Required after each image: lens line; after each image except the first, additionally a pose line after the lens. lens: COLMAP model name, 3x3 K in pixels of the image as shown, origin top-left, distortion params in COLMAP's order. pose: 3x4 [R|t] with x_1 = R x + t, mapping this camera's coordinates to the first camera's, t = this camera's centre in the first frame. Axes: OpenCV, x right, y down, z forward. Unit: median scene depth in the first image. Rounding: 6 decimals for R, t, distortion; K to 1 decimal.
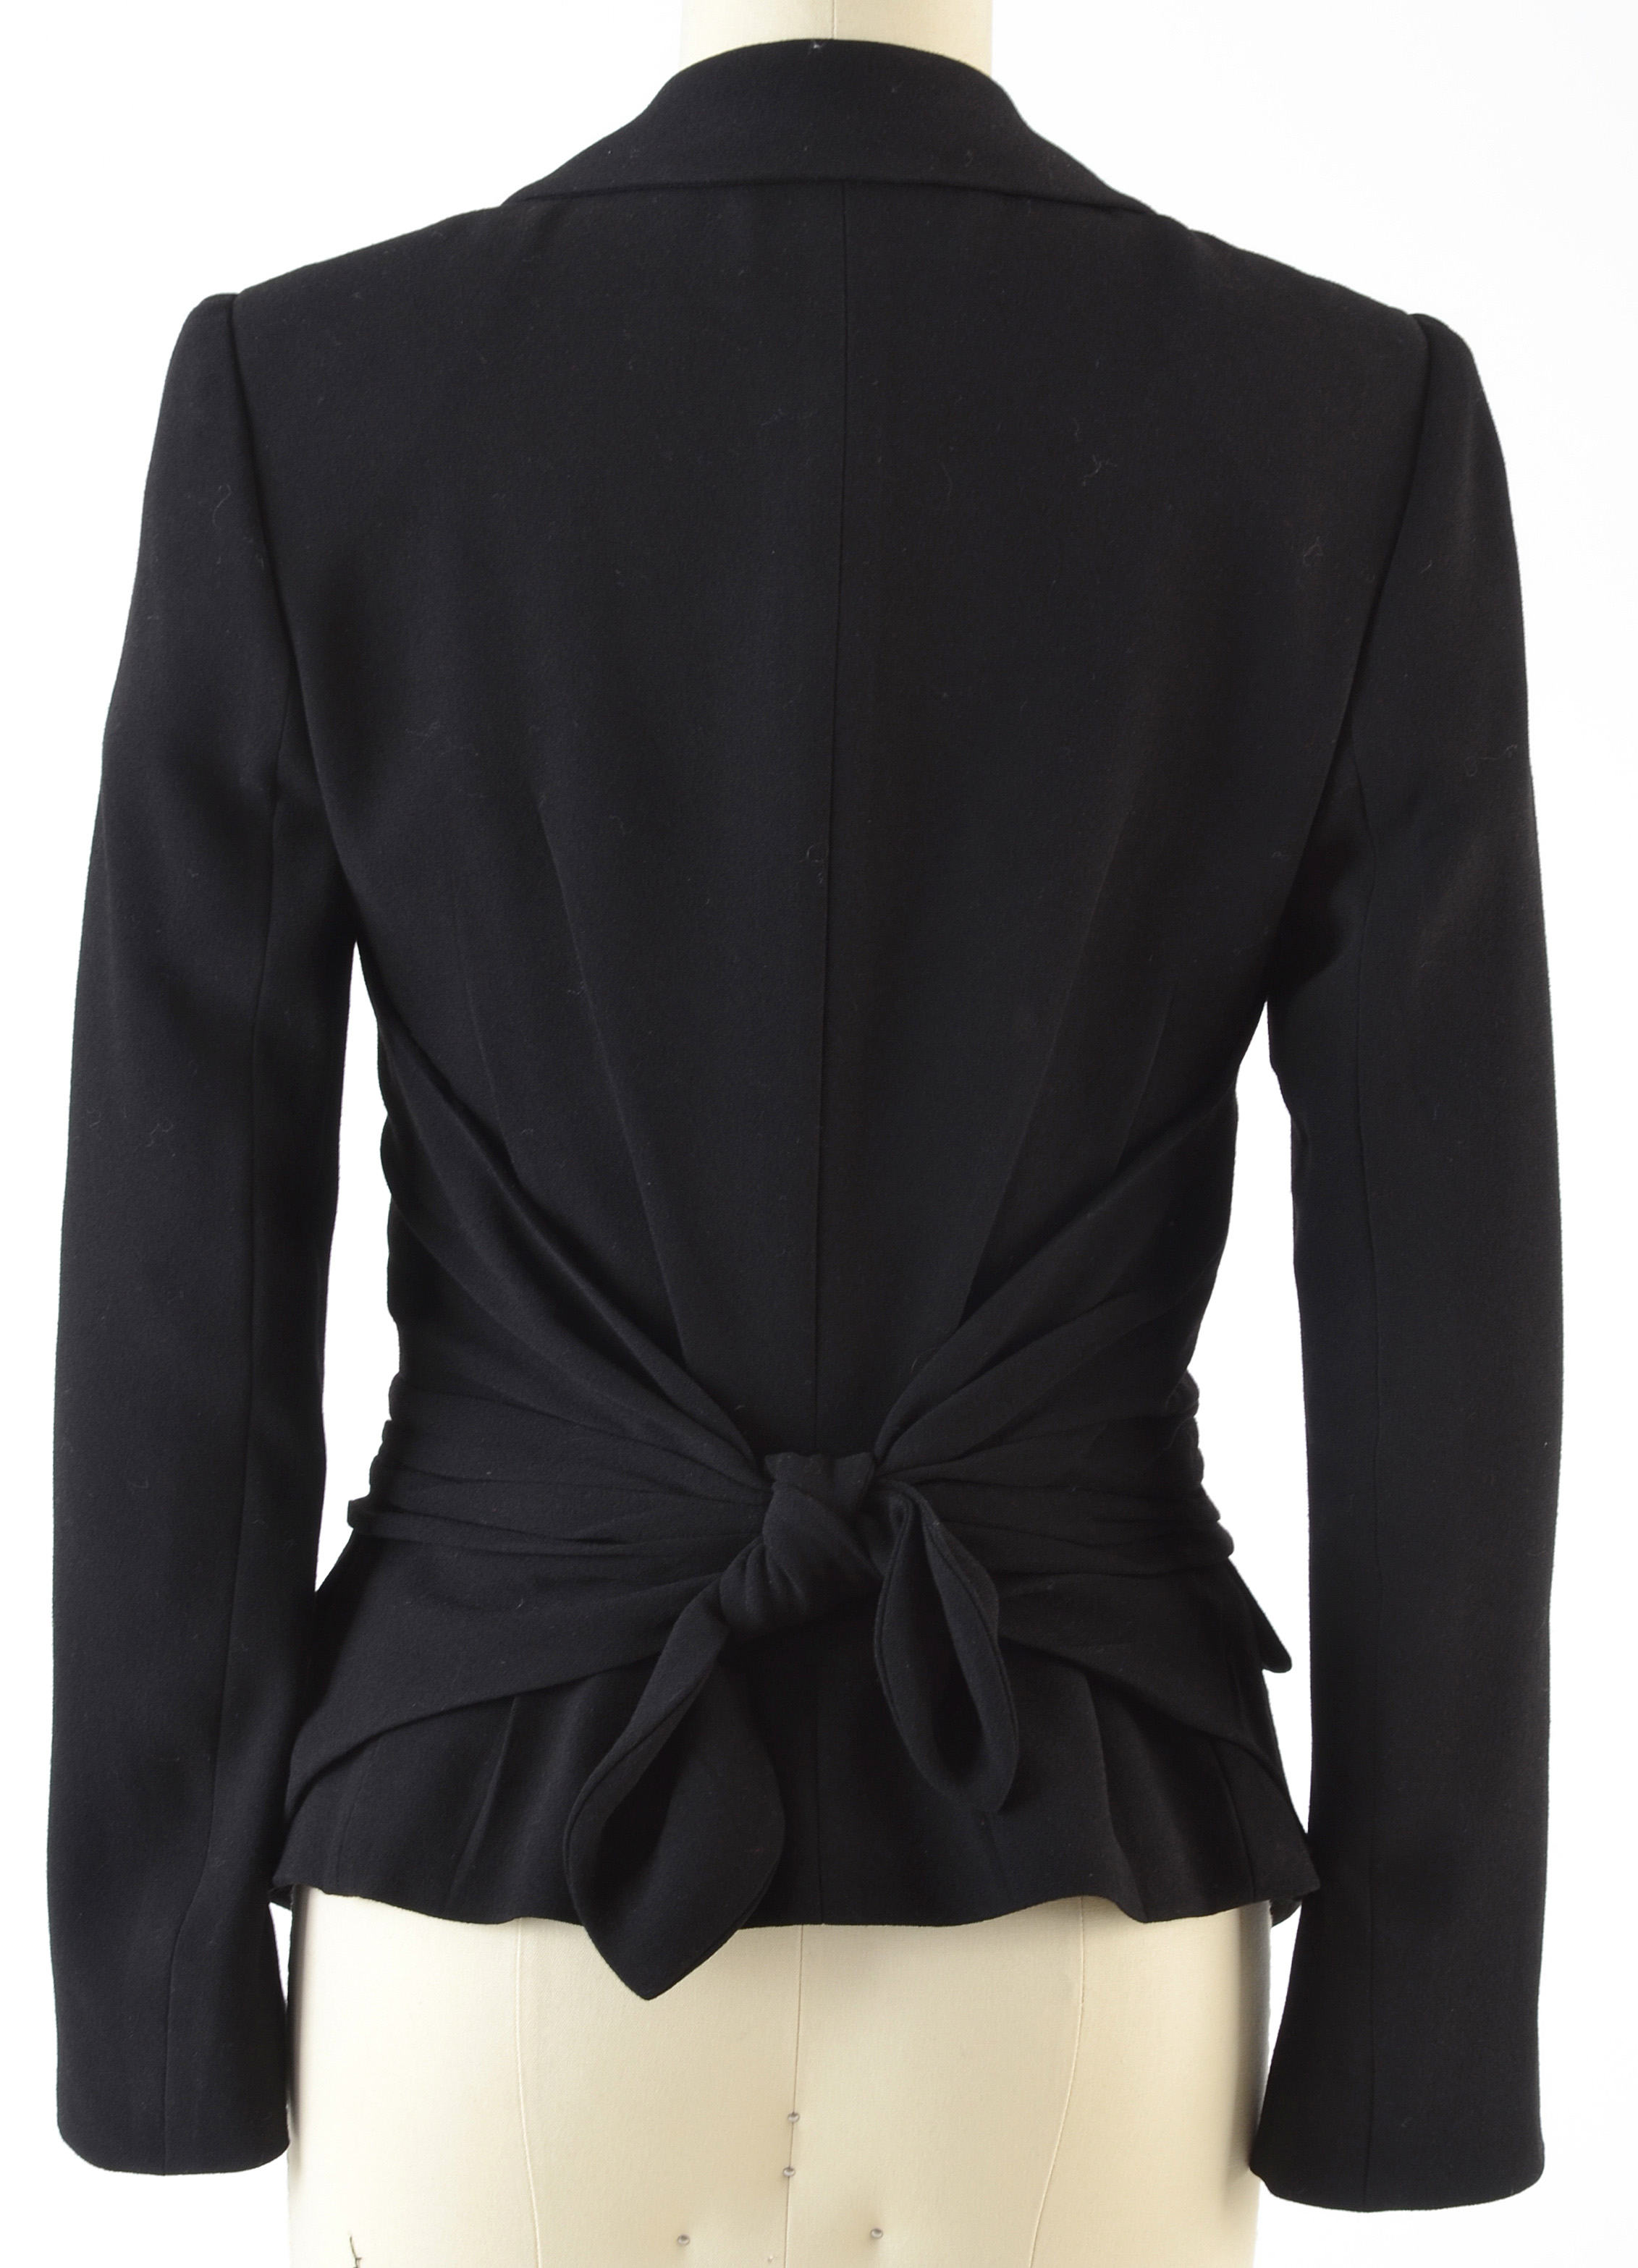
lens RADIAL K [[6990.2, 0, 823.9], [0, 6990.2, 1139.6], [0, 0, 1]] dist [0.285340, 0.000000]
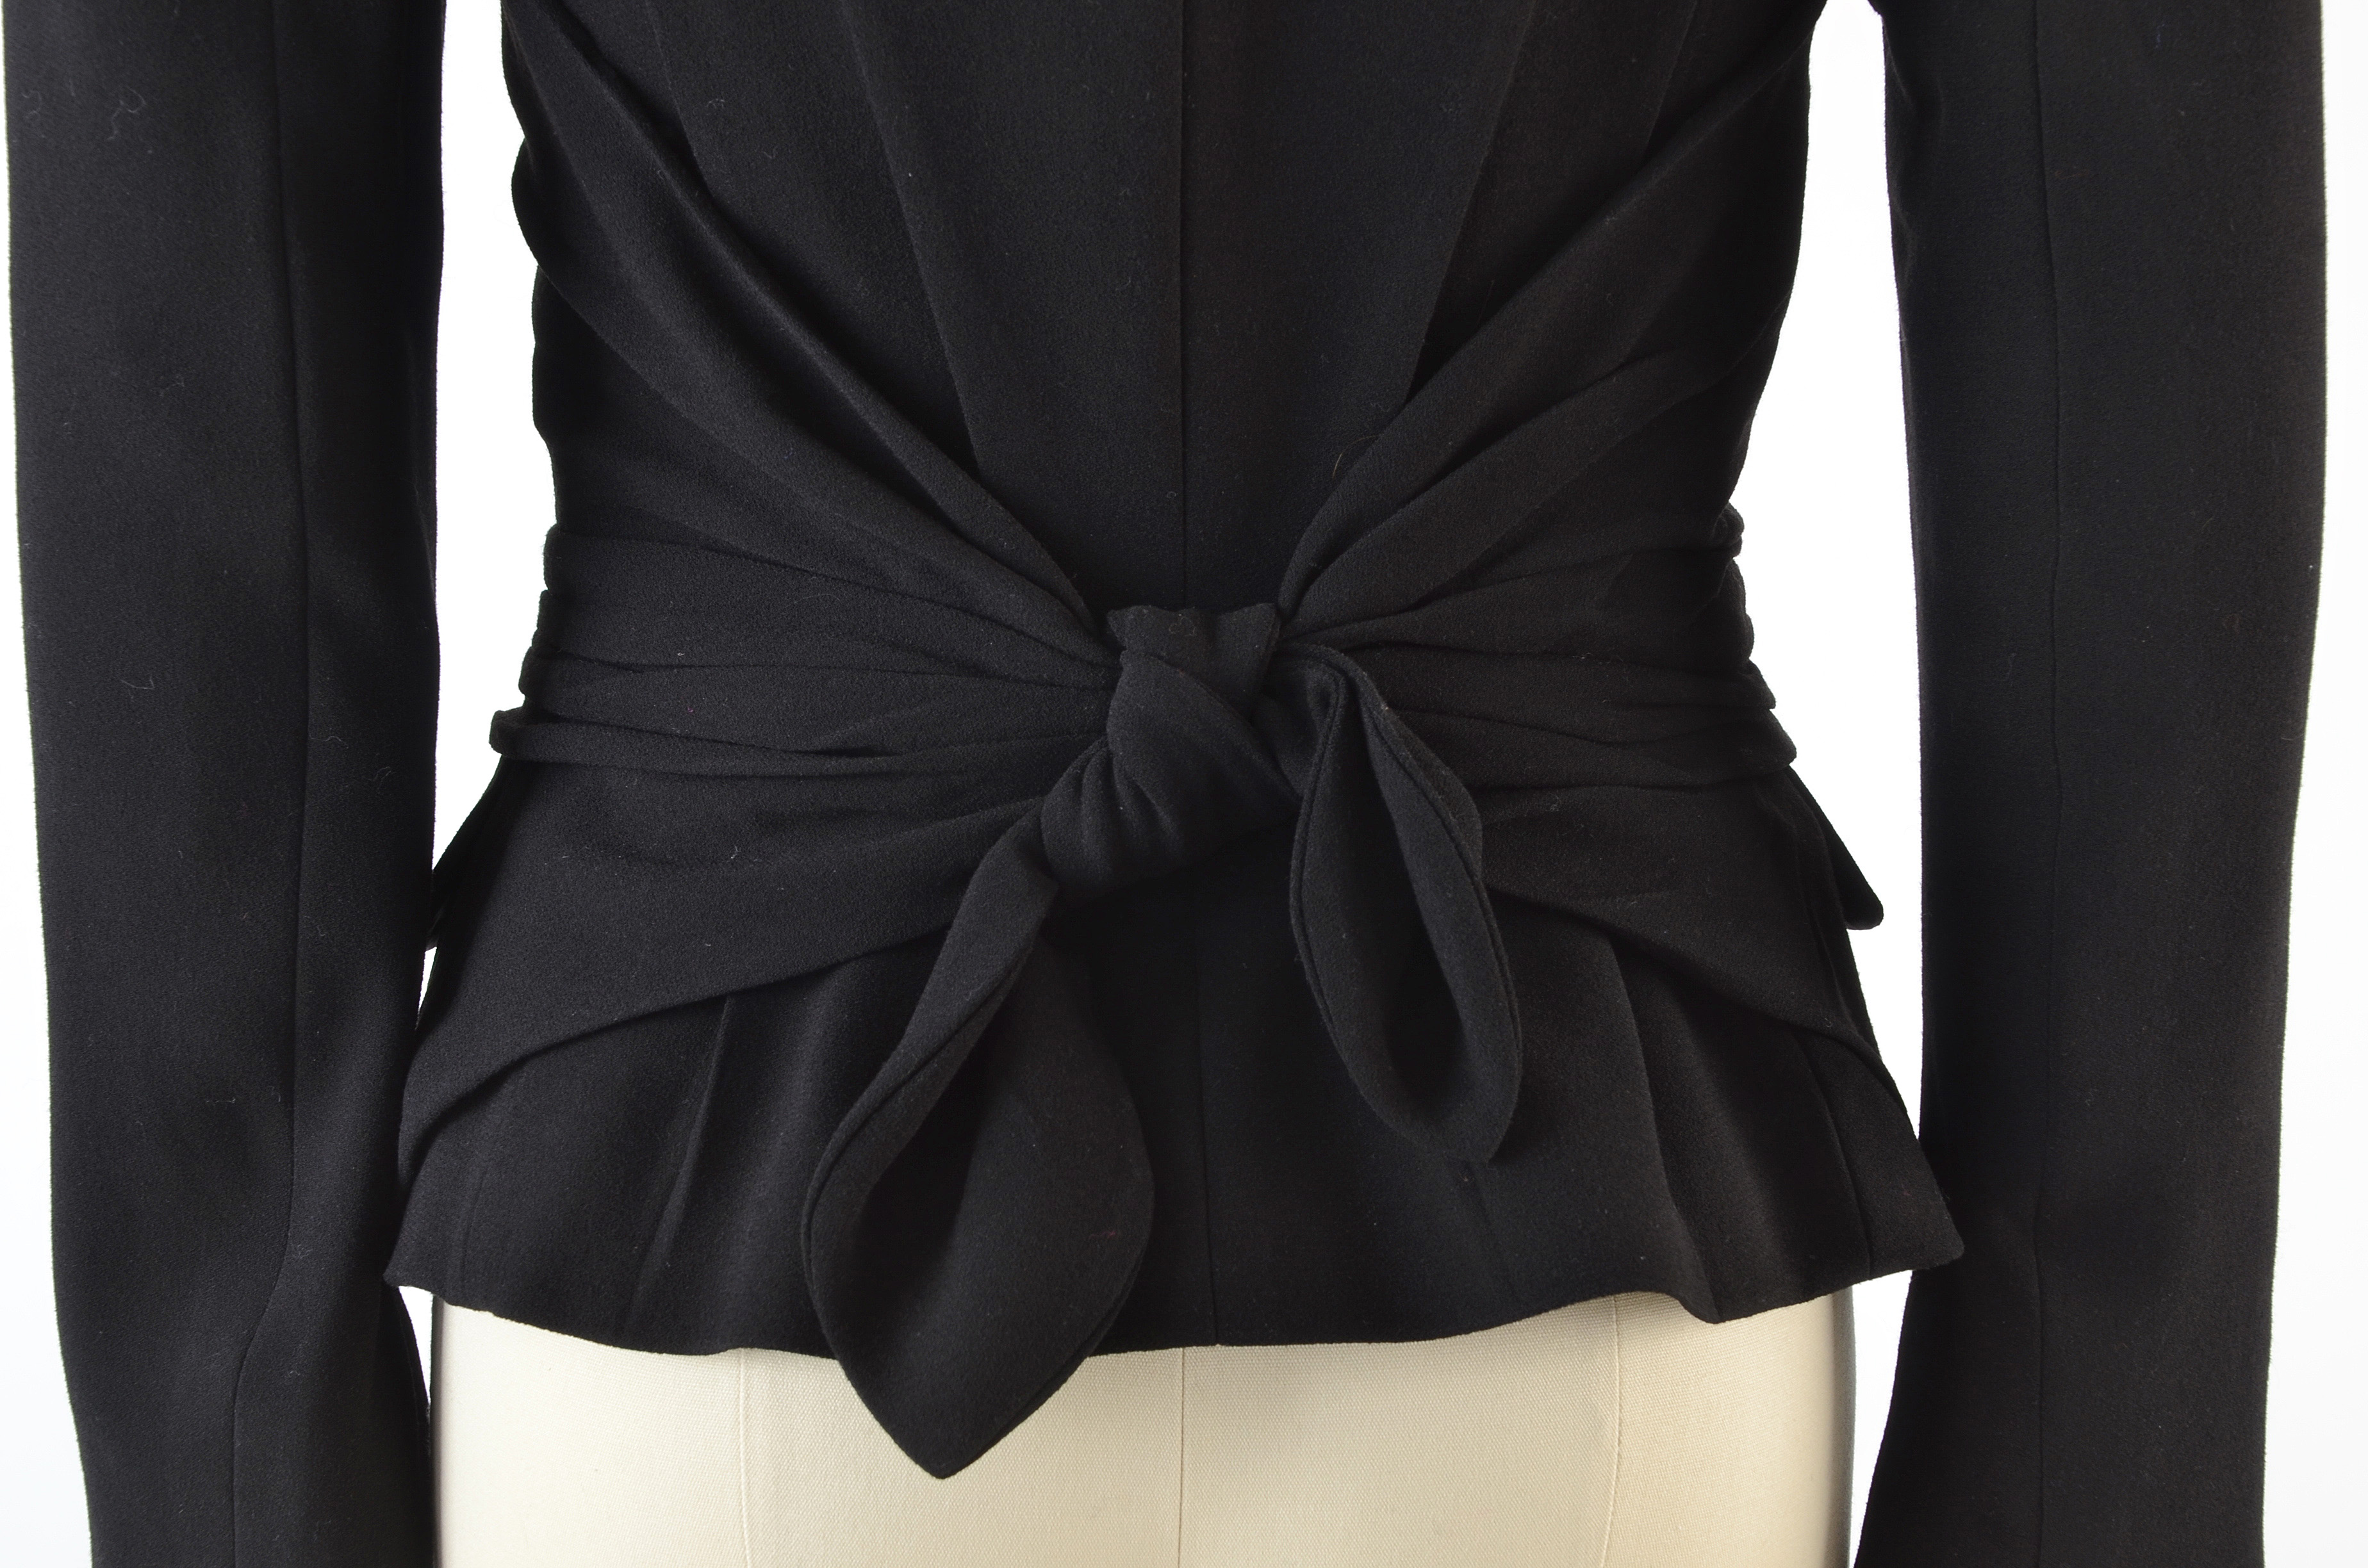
lens RADIAL K [[4917.3, 0, 1184.6], [0, 4917.3, 788.4], [0, 0, 1]] dist [0.155843, 0.000000]
pose [[0.999626, -0.025061, 0.010952, -0.006669], [0.024527, 0.998621, 0.046422, 0.040527], [-0.012100, -0.046136, 0.998862, 0.550723]]
